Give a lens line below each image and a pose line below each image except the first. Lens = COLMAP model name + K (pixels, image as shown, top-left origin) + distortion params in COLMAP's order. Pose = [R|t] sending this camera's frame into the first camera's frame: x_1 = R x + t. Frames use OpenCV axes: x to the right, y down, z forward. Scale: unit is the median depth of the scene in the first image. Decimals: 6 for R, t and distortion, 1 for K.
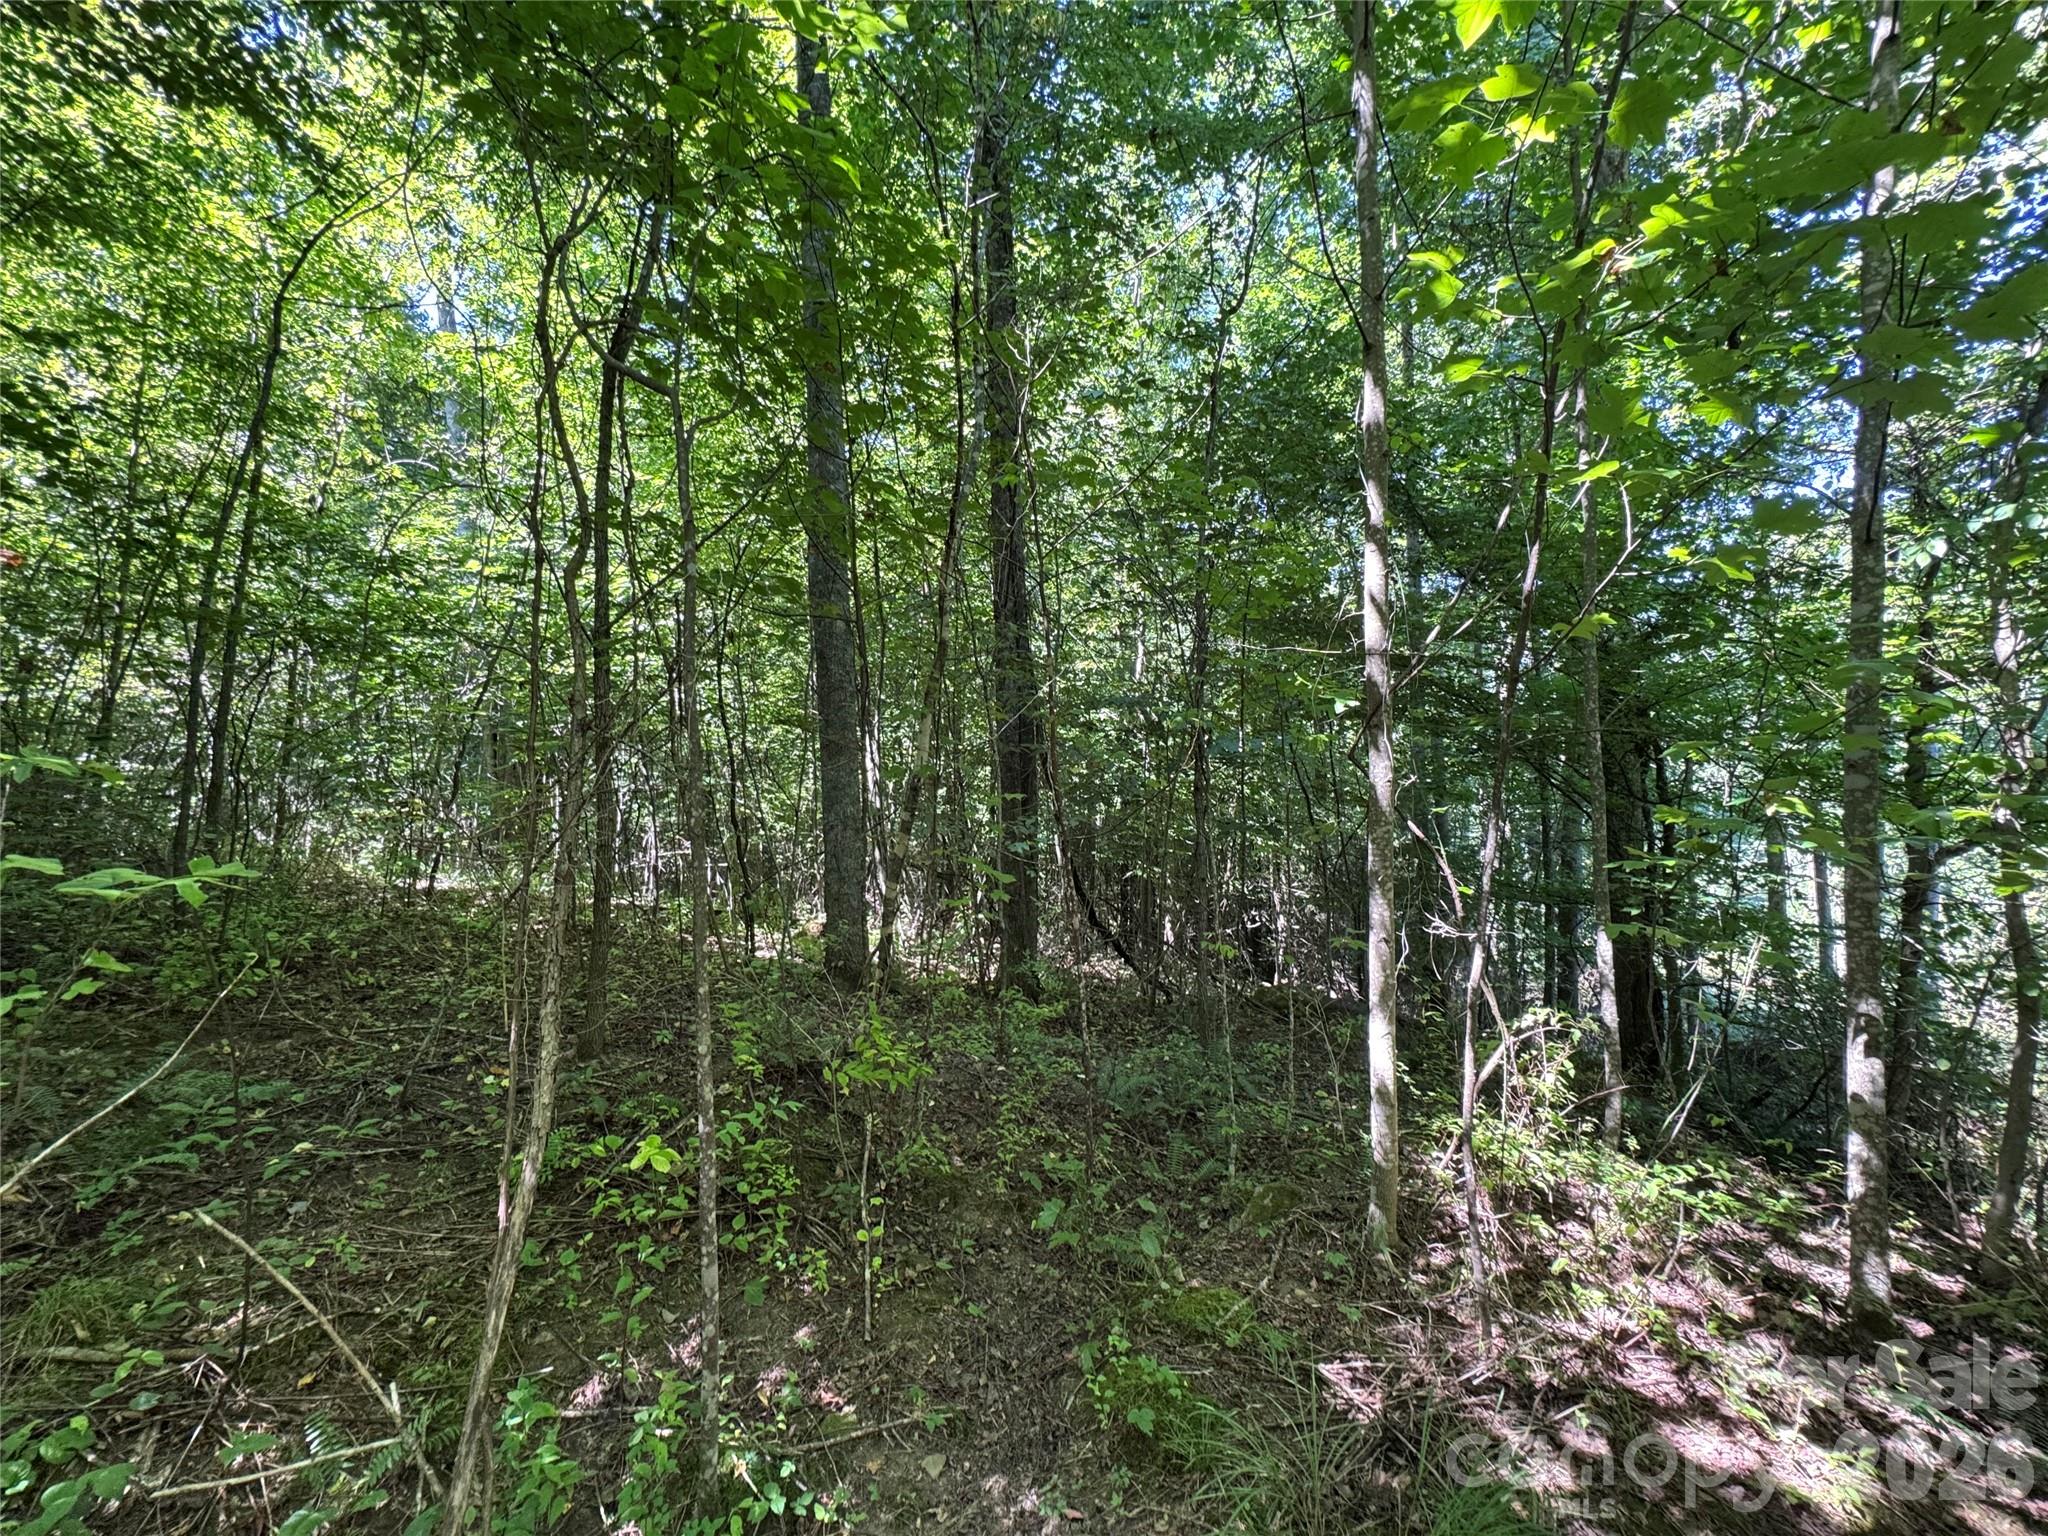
lens RADIAL K [[824.6, 0, 1031.1], [0, 824.6, 767.2], [0, 0, 1]] dist [-0.002065, 0.000244]
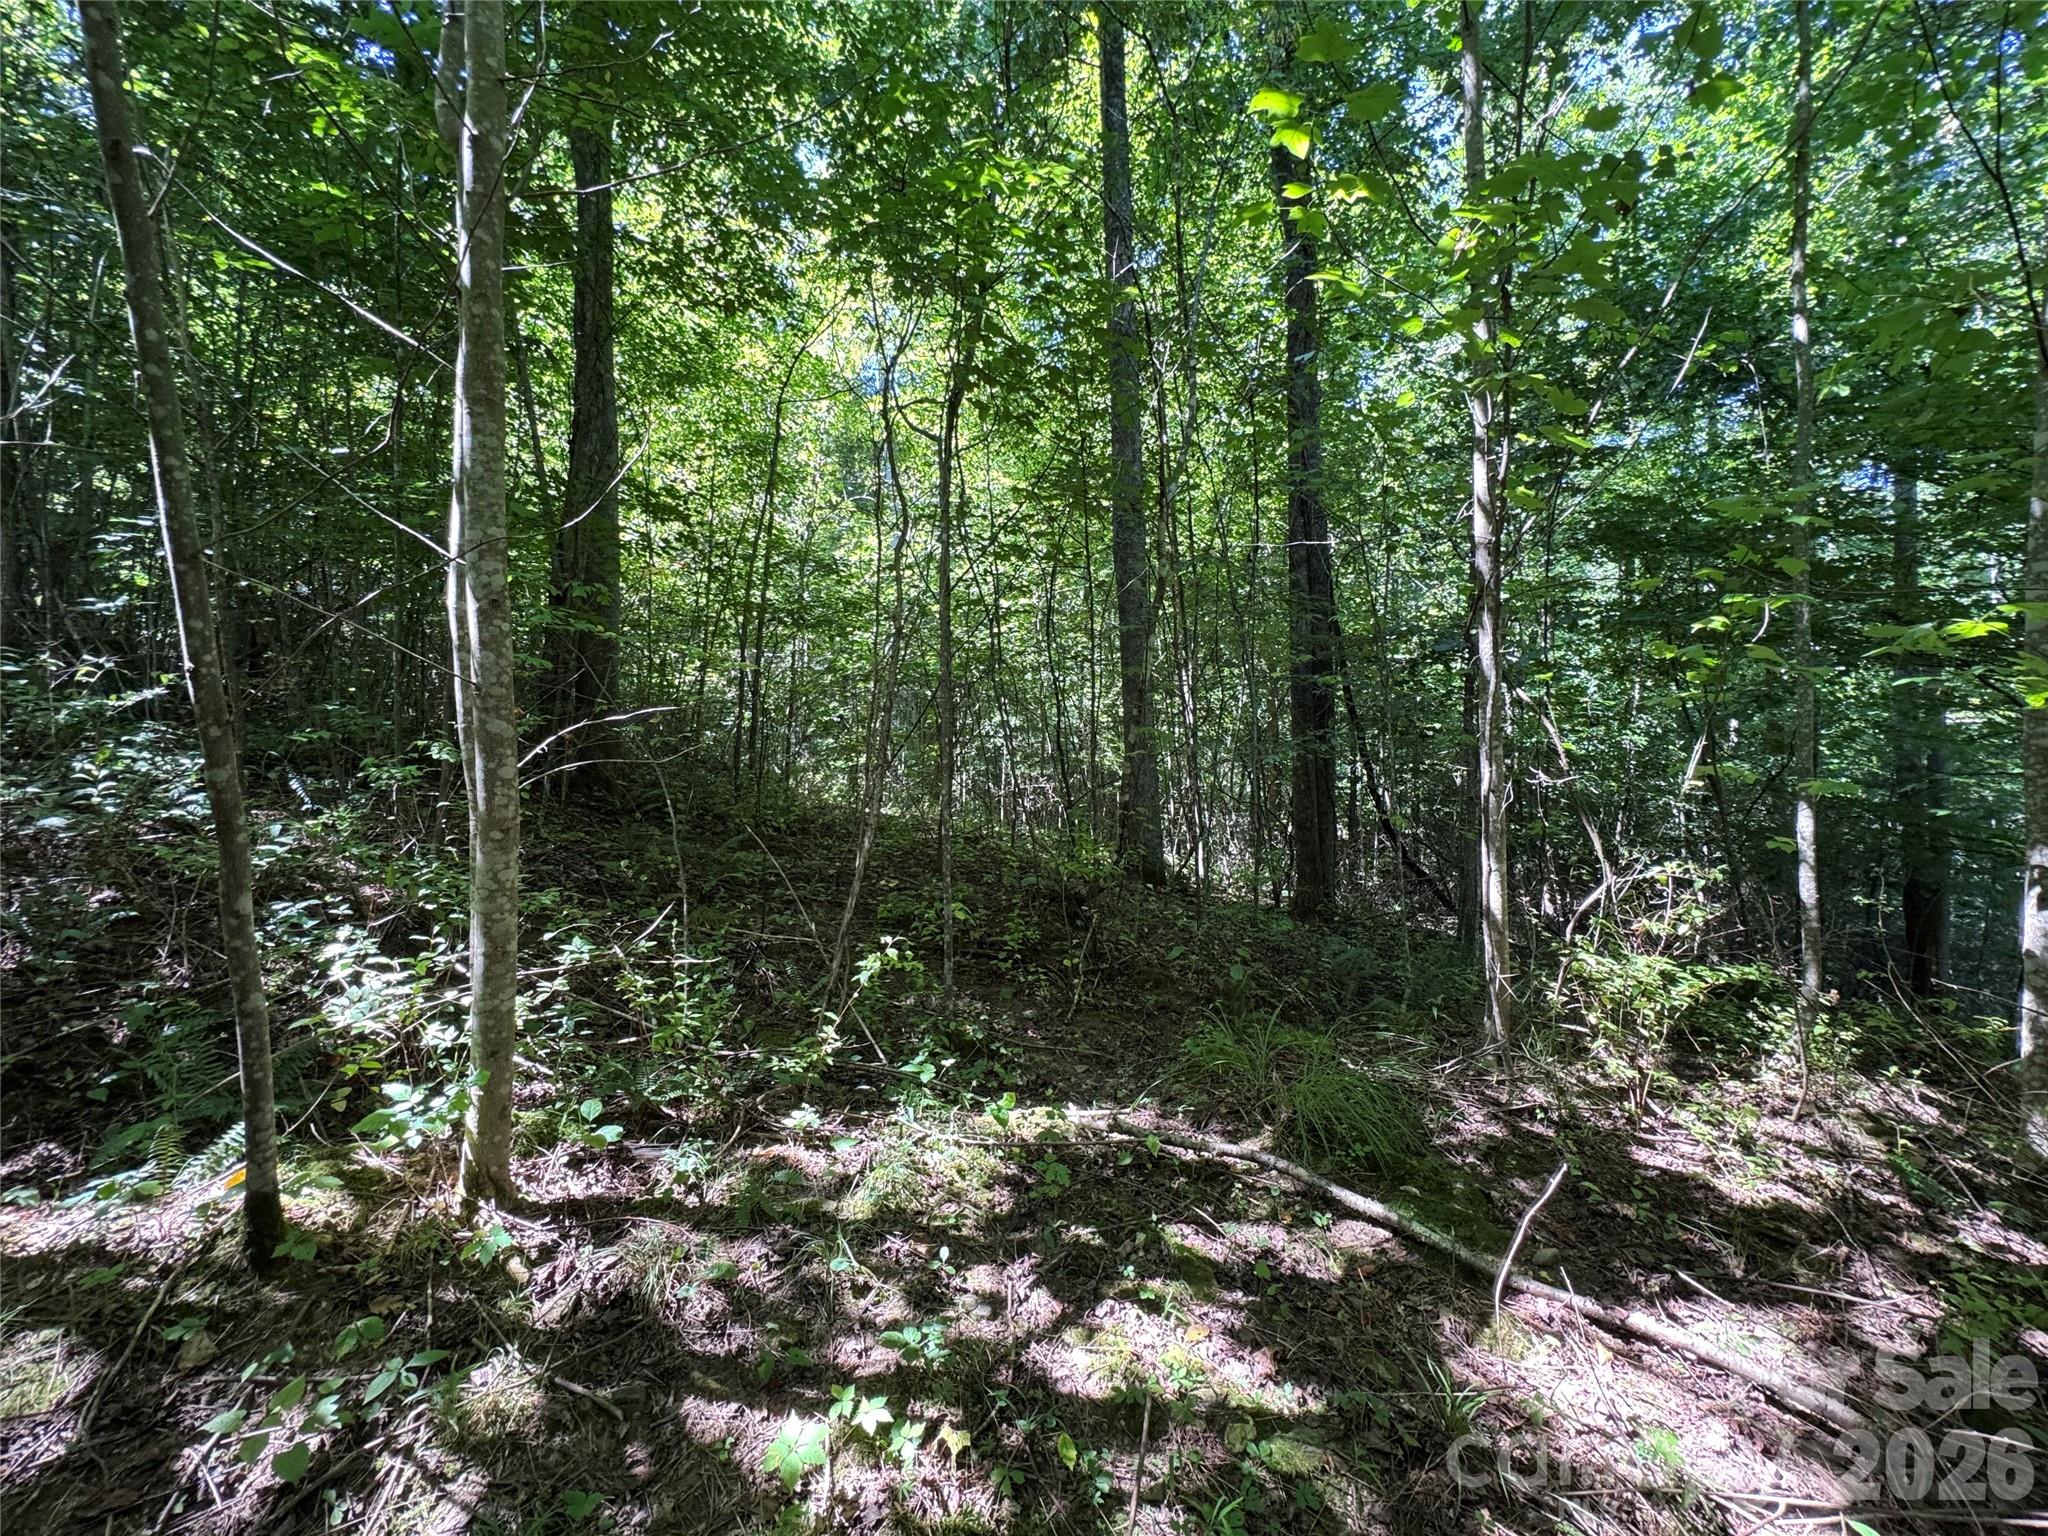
lens RADIAL K [[824.6, 0, 1020.6], [0, 824.6, 767.2], [0, 0, 1]] dist [-0.002065, 0.000244]
pose [[0.891884, 0.005078, -0.452236, 0.164274], [0.007202, 0.999651, 0.025428, 0.064628], [0.452207, -0.025936, 0.891536, -0.161720]]
